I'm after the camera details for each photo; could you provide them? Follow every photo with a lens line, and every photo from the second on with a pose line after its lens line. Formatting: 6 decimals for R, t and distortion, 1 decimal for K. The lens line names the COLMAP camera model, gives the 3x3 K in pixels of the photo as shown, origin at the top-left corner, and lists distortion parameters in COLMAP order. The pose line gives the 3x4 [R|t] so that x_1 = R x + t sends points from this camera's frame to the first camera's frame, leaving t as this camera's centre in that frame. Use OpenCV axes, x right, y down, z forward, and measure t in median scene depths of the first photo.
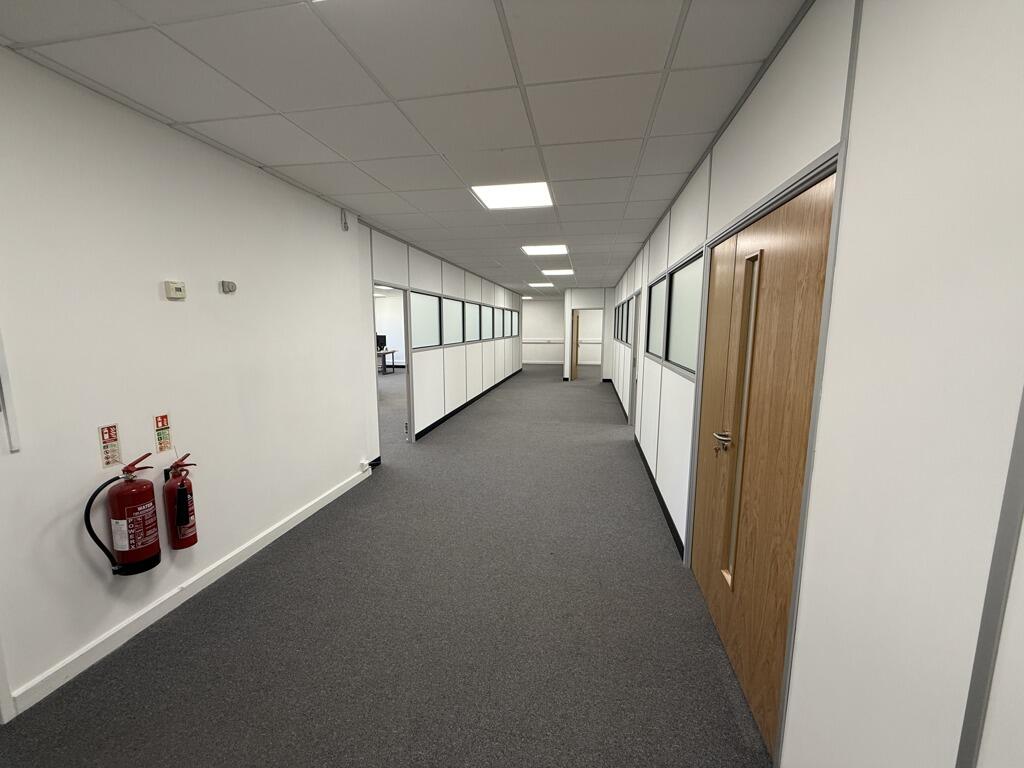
lens RADIAL K [[409.2, 0, 507.9], [0, 409.2, 384.3], [0, 0, 1]] dist [-0.000815, -0.000028]
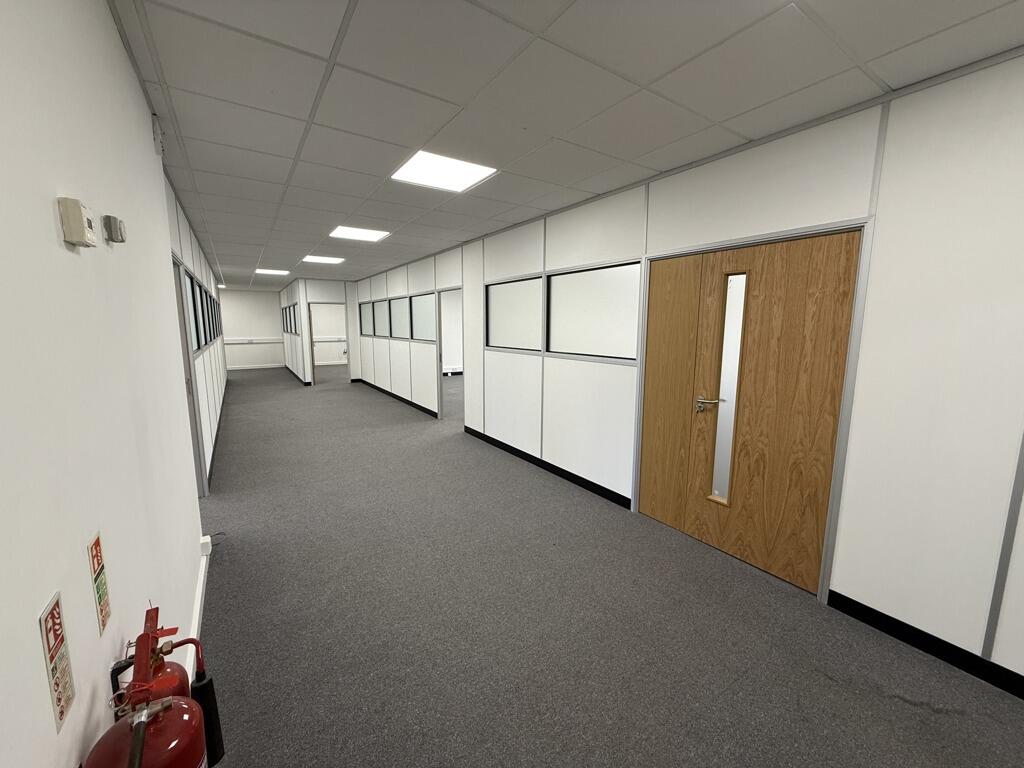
lens RADIAL K [[409.2, 0, 510.7], [0, 409.2, 381.9], [0, 0, 1]] dist [-0.000815, -0.000028]
pose [[0.711299, -0.099144, 0.695862, -0.160996], [0.098061, 0.994318, 0.041430, -0.010282], [-0.696015, 0.038768, 0.716979, 0.083831]]
